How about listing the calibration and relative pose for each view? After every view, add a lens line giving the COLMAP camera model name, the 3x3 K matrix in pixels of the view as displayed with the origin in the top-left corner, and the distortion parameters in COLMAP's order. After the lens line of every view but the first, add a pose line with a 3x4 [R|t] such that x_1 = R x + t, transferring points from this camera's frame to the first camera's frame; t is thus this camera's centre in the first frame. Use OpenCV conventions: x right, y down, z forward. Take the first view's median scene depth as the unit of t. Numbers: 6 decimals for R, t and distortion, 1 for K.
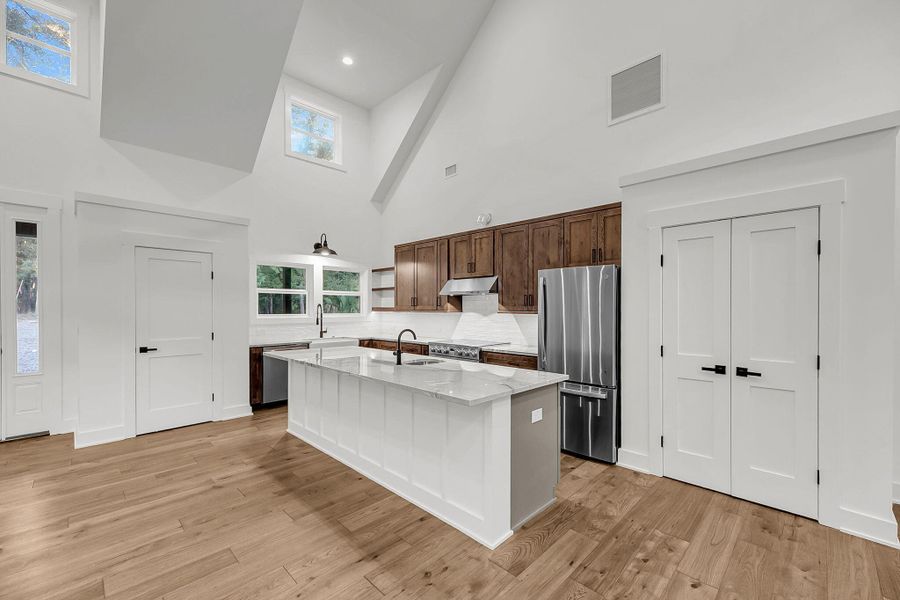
lens RADIAL K [[367.2, 0, 453.6], [0, 367.2, 307.1], [0, 0, 1]] dist [0.007085, 0.000099]
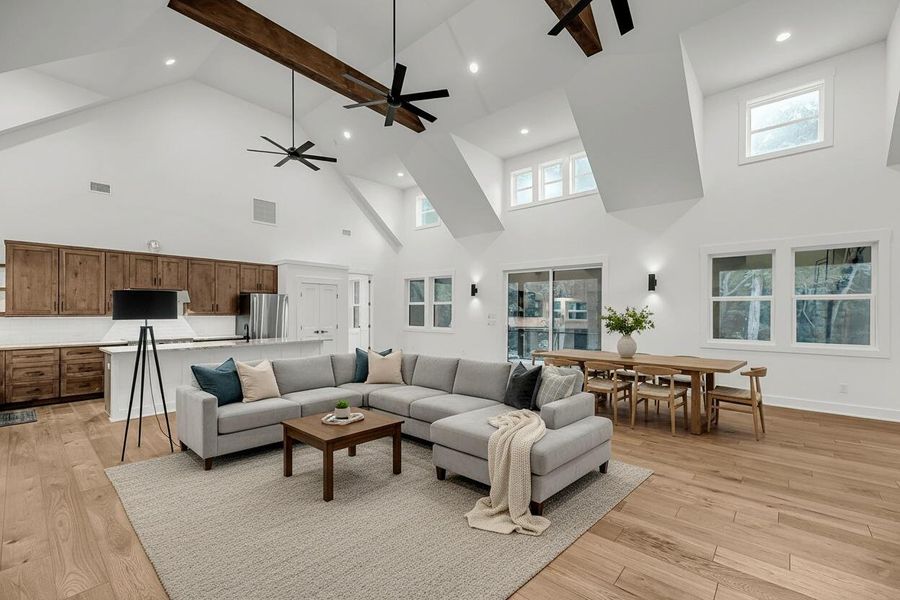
lens RADIAL K [[378.3, 0, 459.8], [0, 378.3, 315.6], [0, 0, 1]] dist [0.004487, 0.000761]
pose [[-0.068828, -0.006851, 0.997605, -1.439759], [0.003602, 0.999968, 0.007116, 0.008405], [-0.997622, 0.004084, -0.068801, 0.008518]]
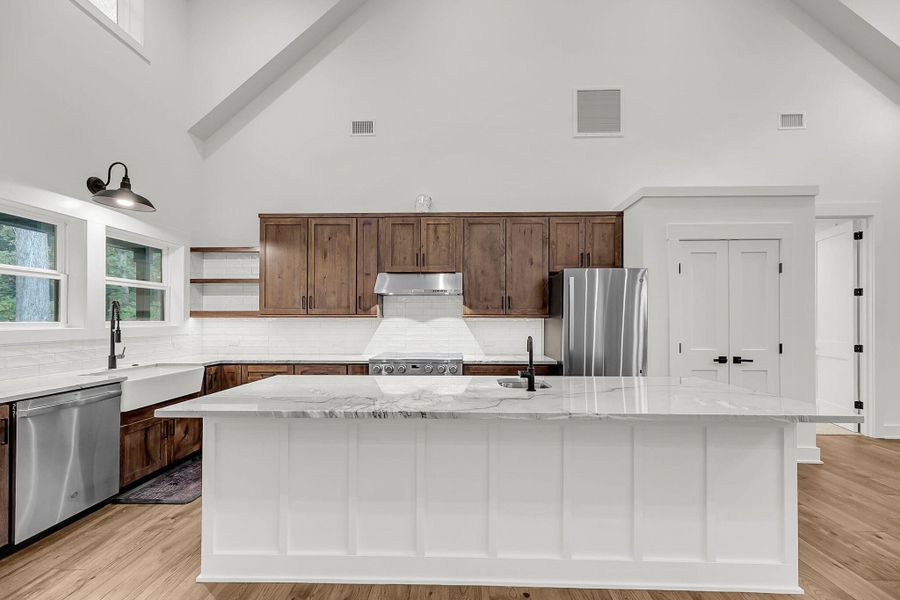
lens RADIAL K [[367.2, 0, 446.8], [0, 367.2, 315.7], [0, 0, 1]] dist [0.007085, 0.000099]
pose [[0.736377, 0.007868, 0.676526, -0.453846], [-0.001686, 0.999951, -0.009794, 0.019407], [-0.676569, 0.006071, 0.736354, 0.400420]]
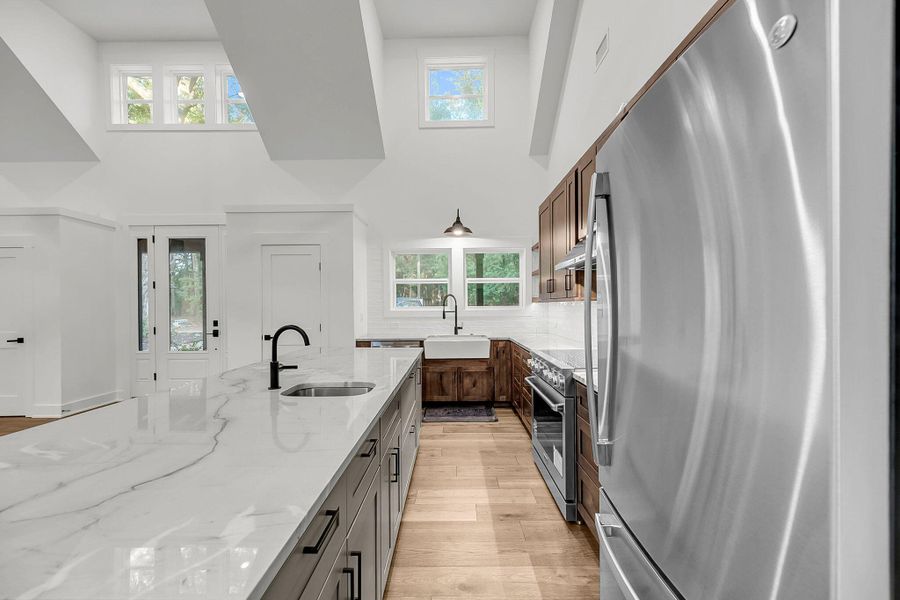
lens RADIAL K [[367.2, 0, 451.4], [0, 367.2, 306.3], [0, 0, 1]] dist [0.007085, 0.000099]
pose [[0.696293, -0.006073, -0.717732, 0.284390], [0.010958, 0.999938, 0.002169, 0.021192], [0.717674, -0.009375, 0.696316, 0.515665]]
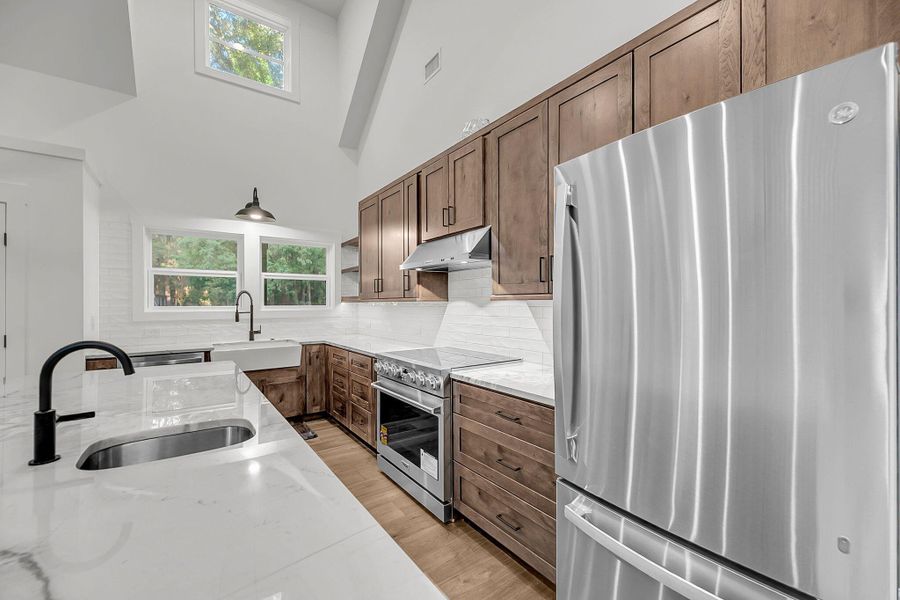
lens RADIAL K [[367.2, 0, 449.0], [0, 367.2, 301.9], [0, 0, 1]] dist [0.007085, 0.000099]
pose [[0.985064, -0.006151, -0.172077, 0.144903], [0.005766, 0.999980, -0.002738, 0.019041], [0.172090, 0.001705, 0.985080, 0.488278]]
